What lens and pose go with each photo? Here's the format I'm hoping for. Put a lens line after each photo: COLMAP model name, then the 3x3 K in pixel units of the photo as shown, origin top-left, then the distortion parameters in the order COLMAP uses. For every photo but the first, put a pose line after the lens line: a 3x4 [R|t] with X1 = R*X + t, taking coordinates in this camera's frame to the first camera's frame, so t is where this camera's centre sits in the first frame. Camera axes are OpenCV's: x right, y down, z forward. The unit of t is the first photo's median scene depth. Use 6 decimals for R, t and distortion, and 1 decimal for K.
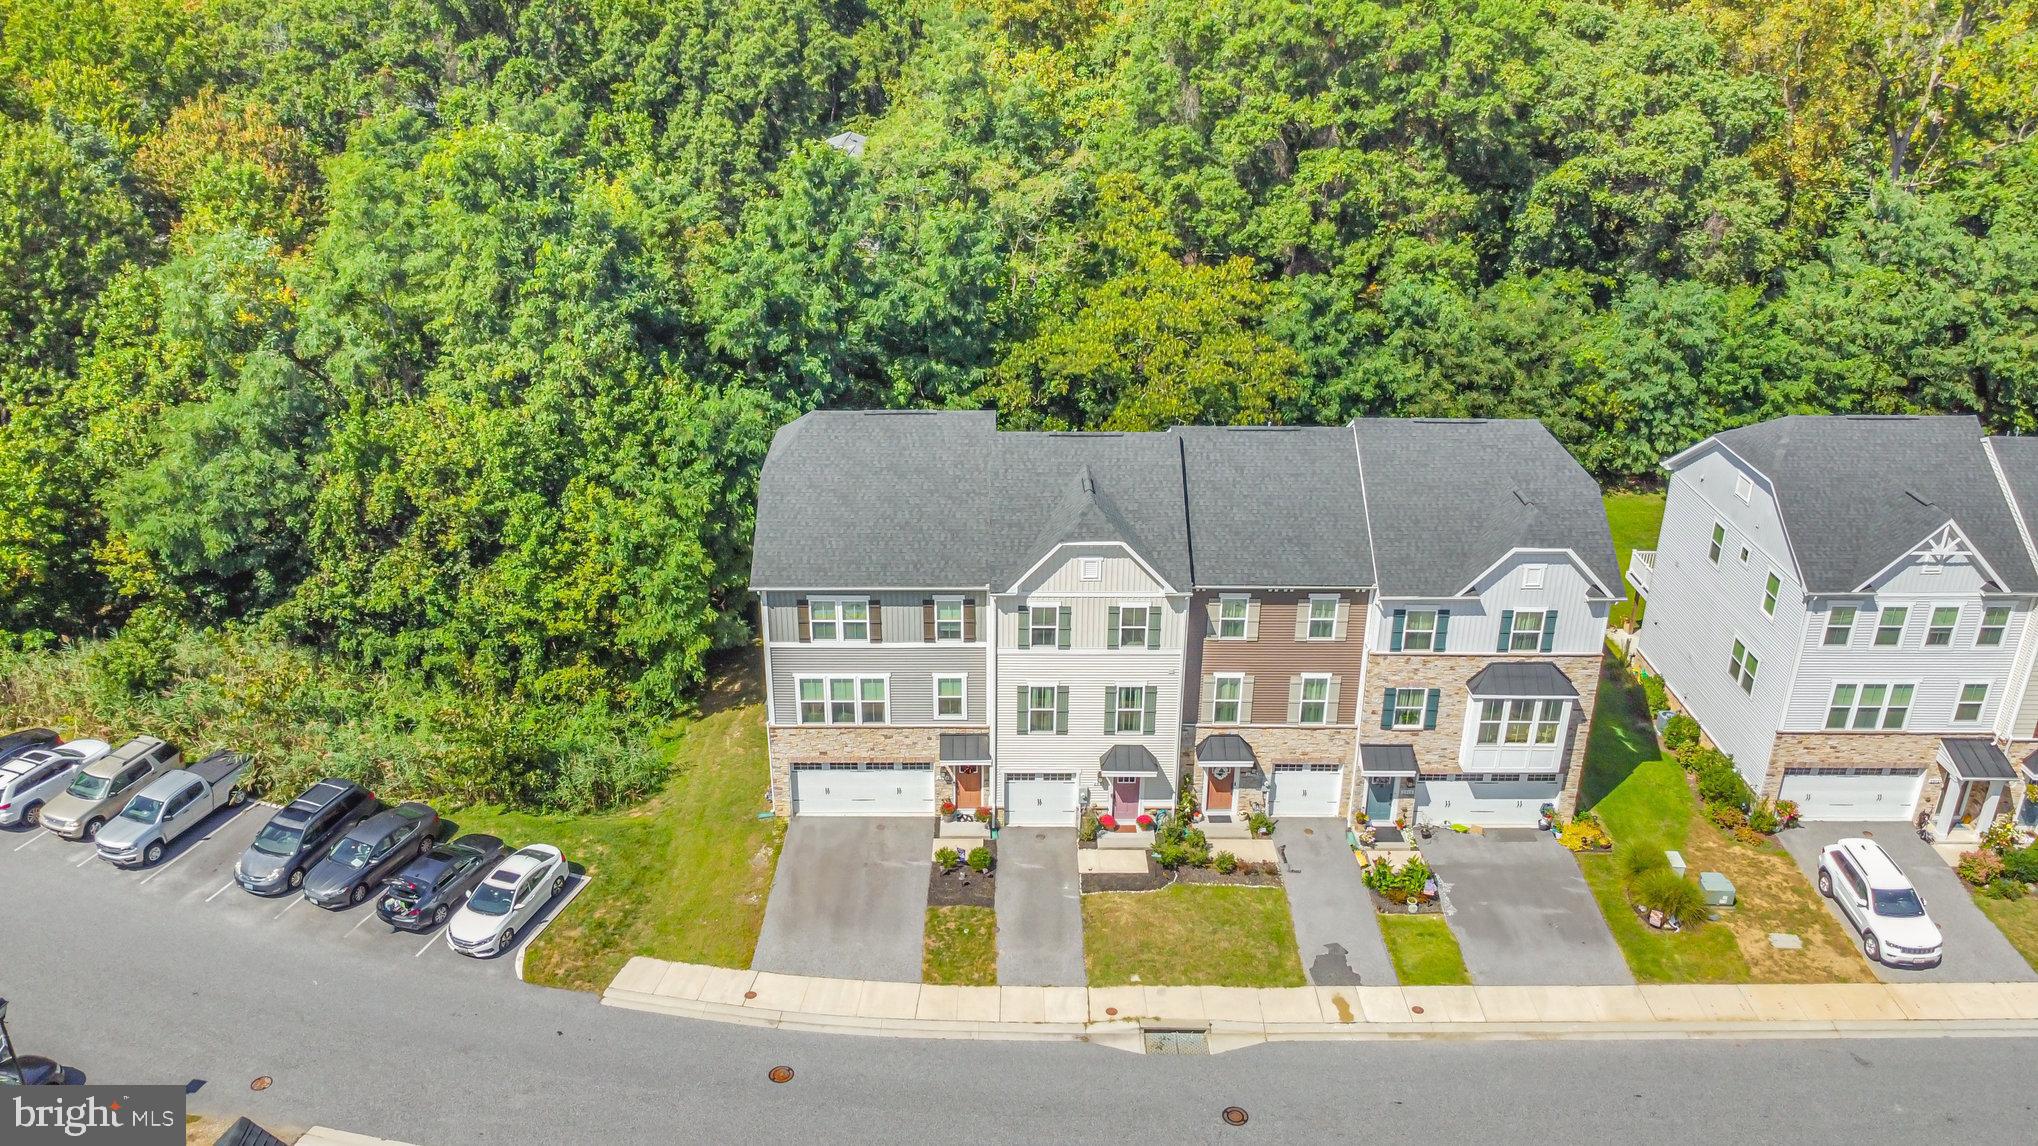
lens RADIAL K [[1568.0, 0, 1011.1], [0, 1568.0, 564.8], [0, 0, 1]] dist [0.005276, -0.011601]
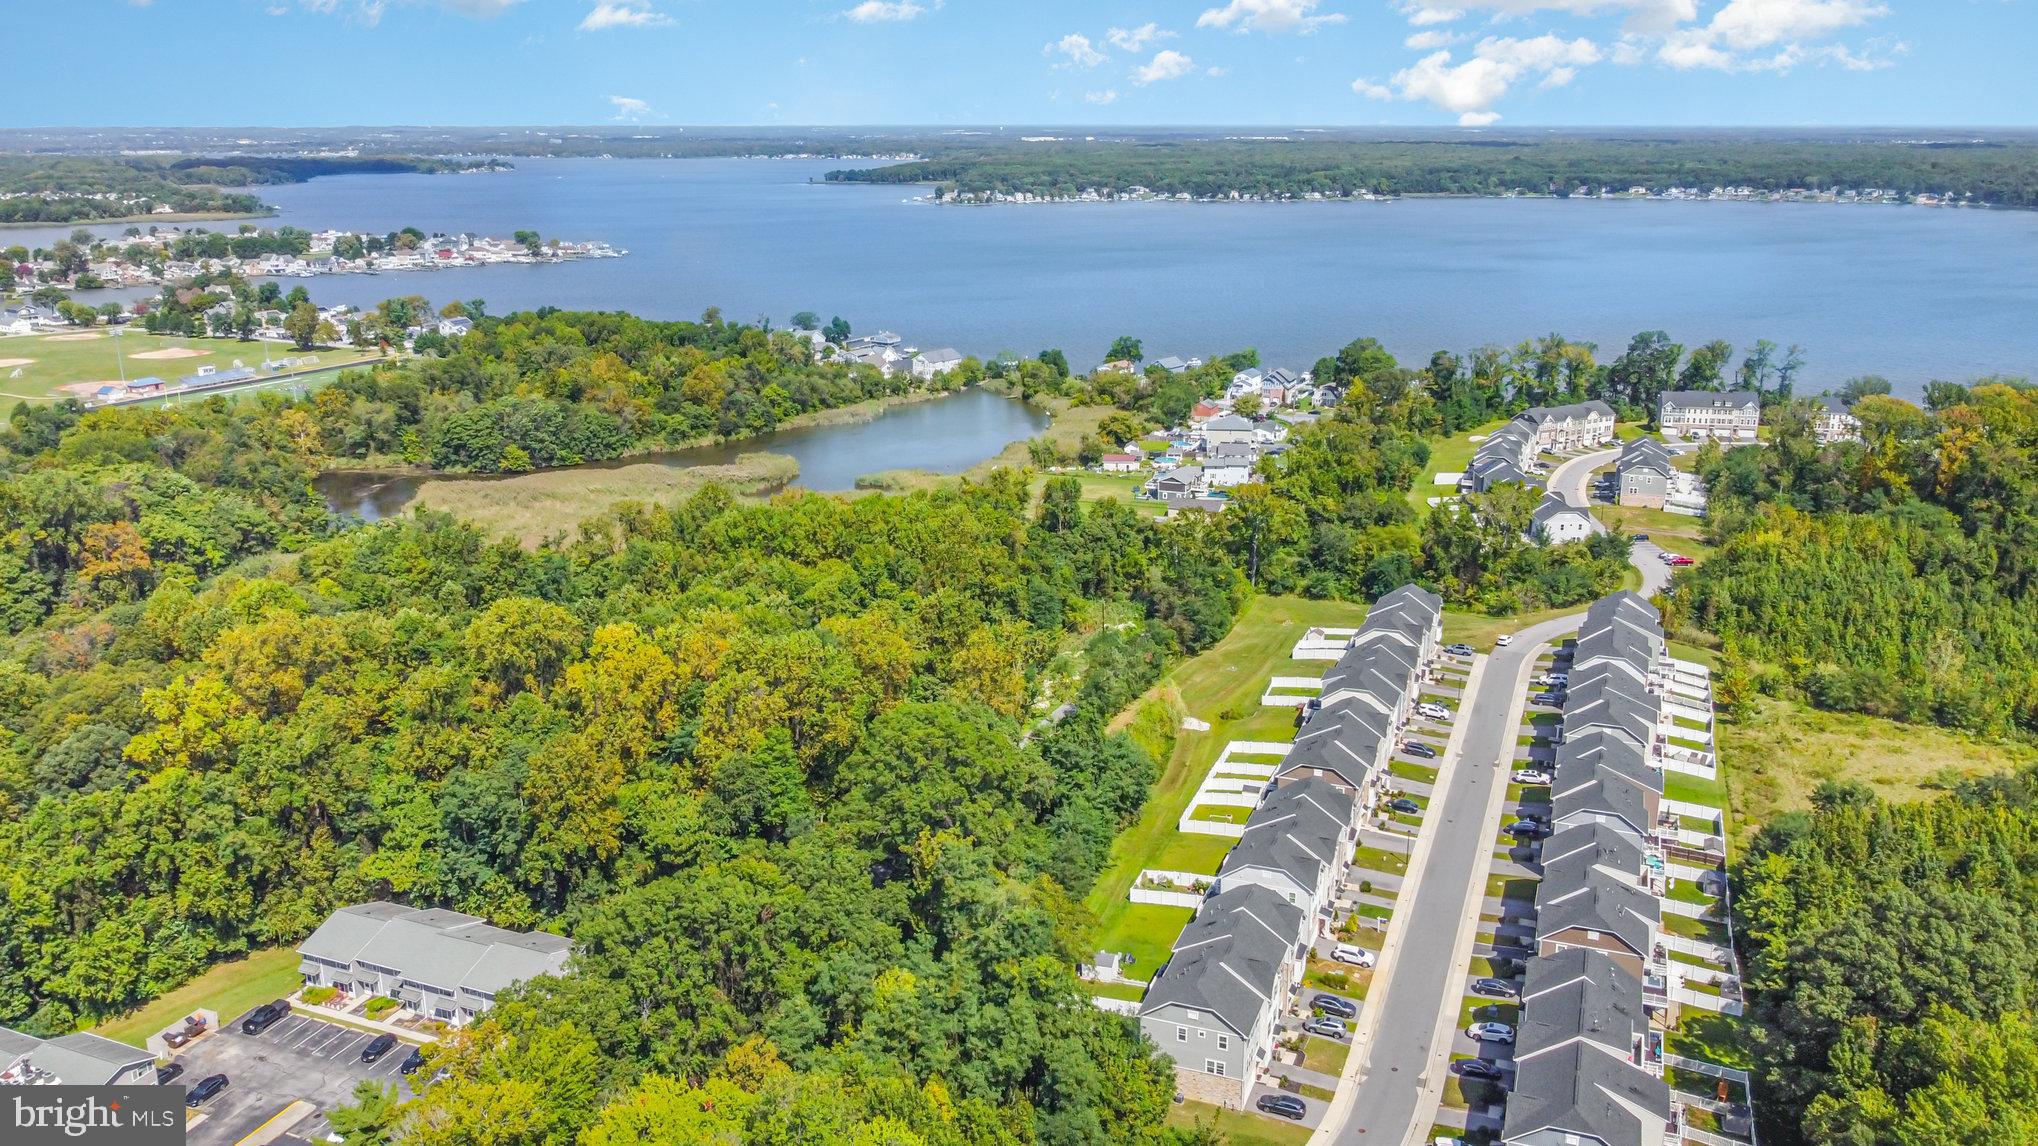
lens RADIAL K [[1572.1, 0, 1019.0], [0, 1572.1, 573.0], [0, 0, 1]] dist [0.000259, -0.013221]
pose [[0.365758, -0.263912, 0.892509, -2.836414], [0.388795, 0.914600, 0.111113, -1.340062], [-0.845612, 0.306362, 0.437130, -0.286653]]
